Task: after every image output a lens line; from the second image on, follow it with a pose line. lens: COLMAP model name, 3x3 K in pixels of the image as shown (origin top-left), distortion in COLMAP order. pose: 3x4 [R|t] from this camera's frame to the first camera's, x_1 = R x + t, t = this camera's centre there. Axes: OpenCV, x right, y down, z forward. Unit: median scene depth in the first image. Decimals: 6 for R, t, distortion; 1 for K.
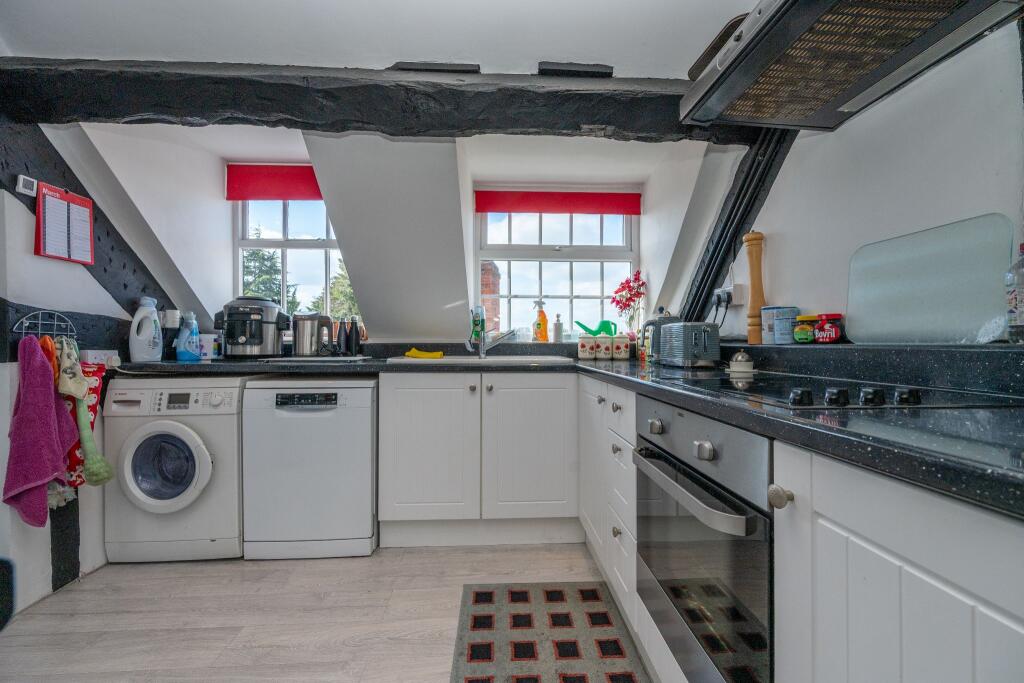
lens RADIAL K [[413.4, 0, 512.0], [0, 413.4, 341.5], [0, 0, 1]] dist [0.000132, 0.000007]
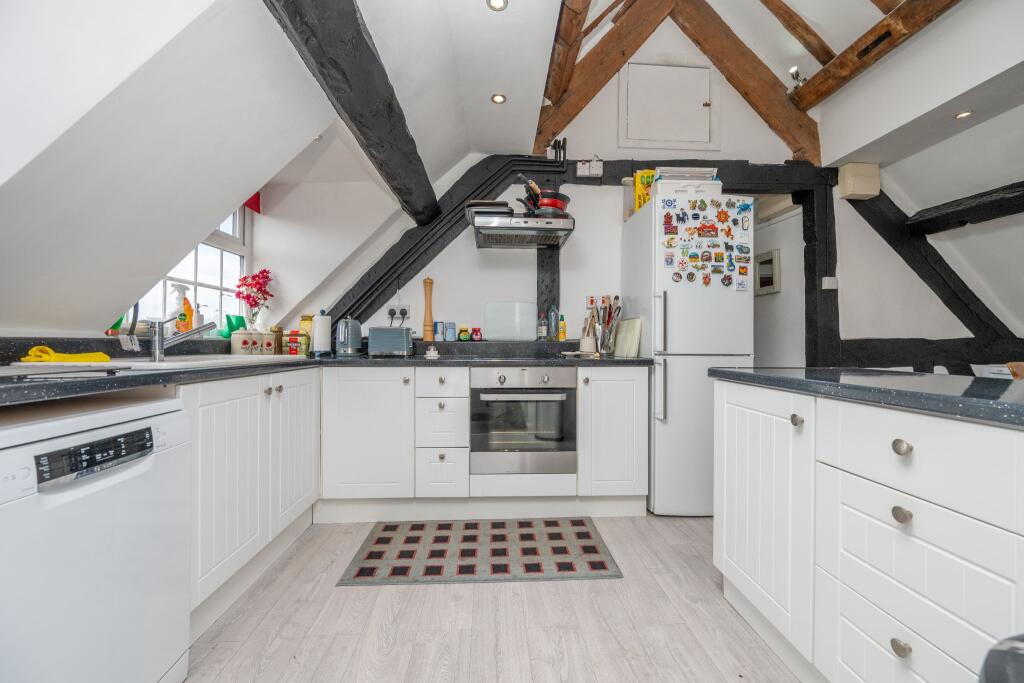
lens RADIAL K [[413.4, 0, 512.0], [0, 413.4, 341.5], [0, 0, 1]] dist [0.000132, 0.000007]
pose [[0.003697, 0.002399, 0.999990, -1.032852], [-0.005764, 0.999981, -0.002378, 0.009467], [-0.999977, -0.005756, 0.003711, 0.543376]]
